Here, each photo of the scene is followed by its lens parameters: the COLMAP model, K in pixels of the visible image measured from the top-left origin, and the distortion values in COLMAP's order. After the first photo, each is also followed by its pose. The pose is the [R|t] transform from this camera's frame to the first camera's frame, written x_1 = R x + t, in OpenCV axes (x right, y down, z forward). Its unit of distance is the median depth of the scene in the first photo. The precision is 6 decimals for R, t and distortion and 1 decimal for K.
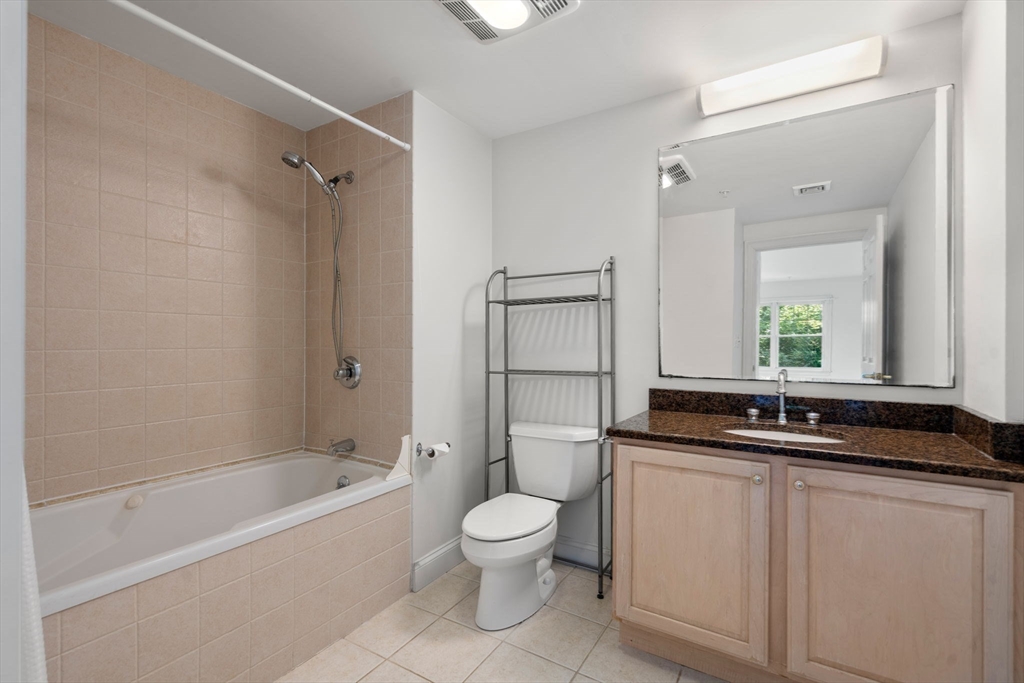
lens RADIAL K [[474.3, 0, 511.6], [0, 474.3, 336.2], [0, 0, 1]] dist [-0.000374, 0.000299]
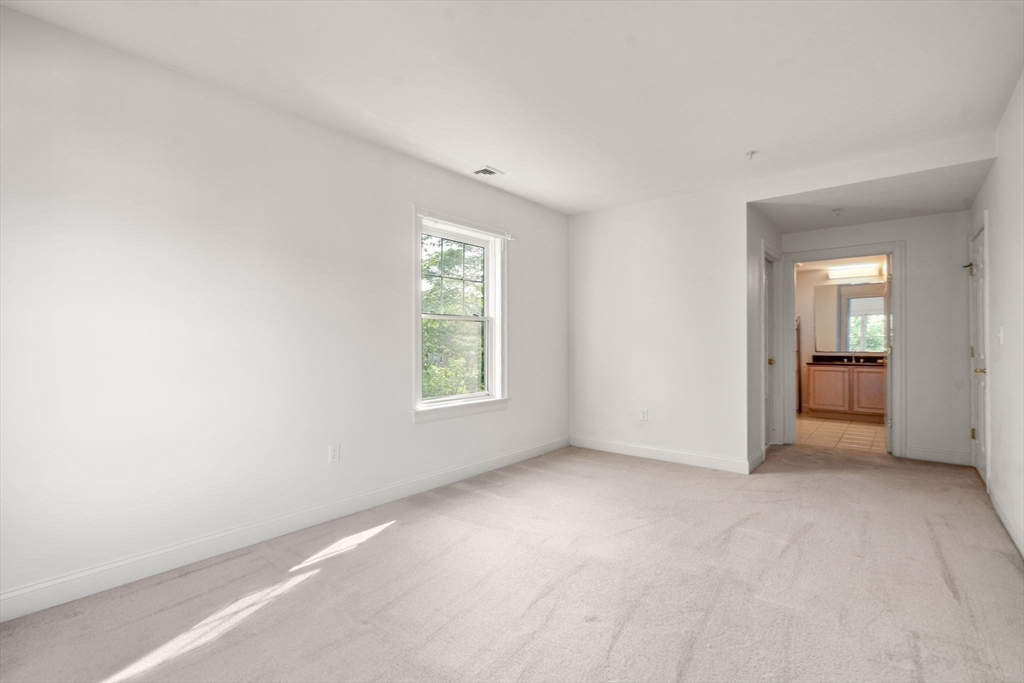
lens RADIAL K [[474.3, 0, 511.6], [0, 474.3, 336.2], [0, 0, 1]] dist [-0.000374, 0.000299]
pose [[0.988144, -0.006357, -0.153397, -1.578092], [0.005218, 0.999956, -0.007824, -0.016691], [0.153440, 0.006931, 0.988134, -3.224638]]
